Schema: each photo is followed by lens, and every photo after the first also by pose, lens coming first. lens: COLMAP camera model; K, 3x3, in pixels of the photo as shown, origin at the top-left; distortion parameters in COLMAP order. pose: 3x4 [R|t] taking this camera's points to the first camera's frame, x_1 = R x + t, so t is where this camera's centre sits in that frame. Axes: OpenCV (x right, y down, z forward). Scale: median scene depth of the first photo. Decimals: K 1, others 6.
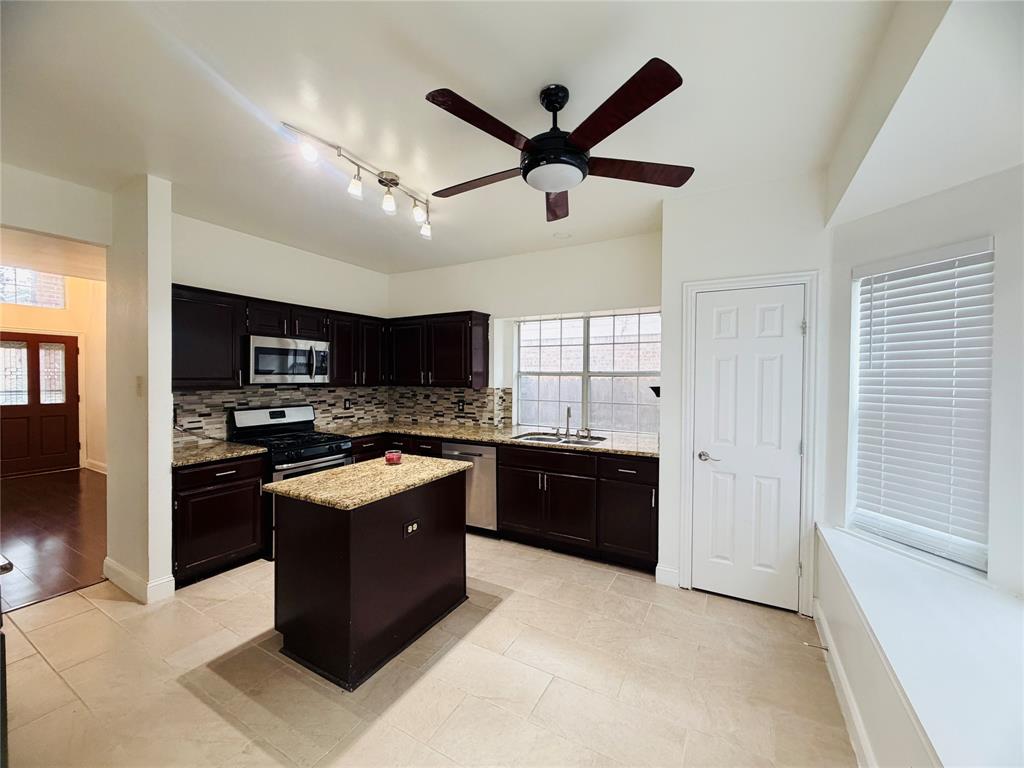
lens RADIAL K [[408.1, 0, 504.9], [0, 408.1, 390.1], [0, 0, 1]] dist [0.001814, -0.000001]
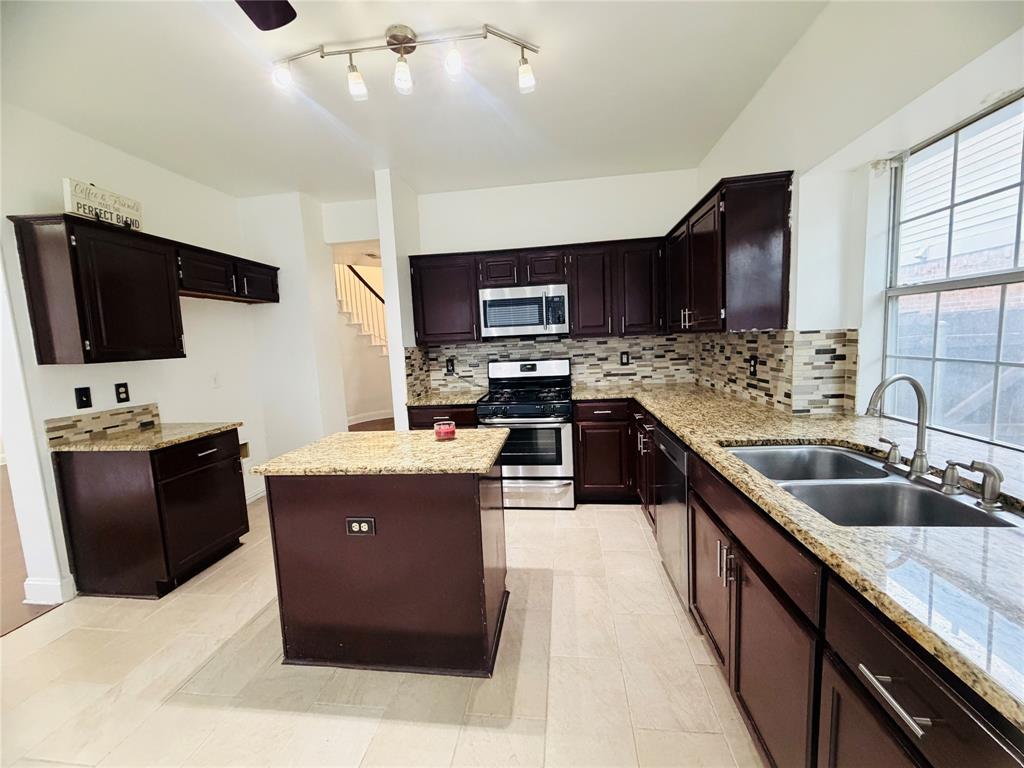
lens RADIAL K [[408.1, 0, 510.8], [0, 408.1, 385.1], [0, 0, 1]] dist [0.001814, -0.000001]
pose [[0.388789, 0.081007, -0.917759, 0.282940], [0.016791, 0.995339, 0.094968, 0.006950], [0.921174, -0.052332, 0.385617, 0.509025]]
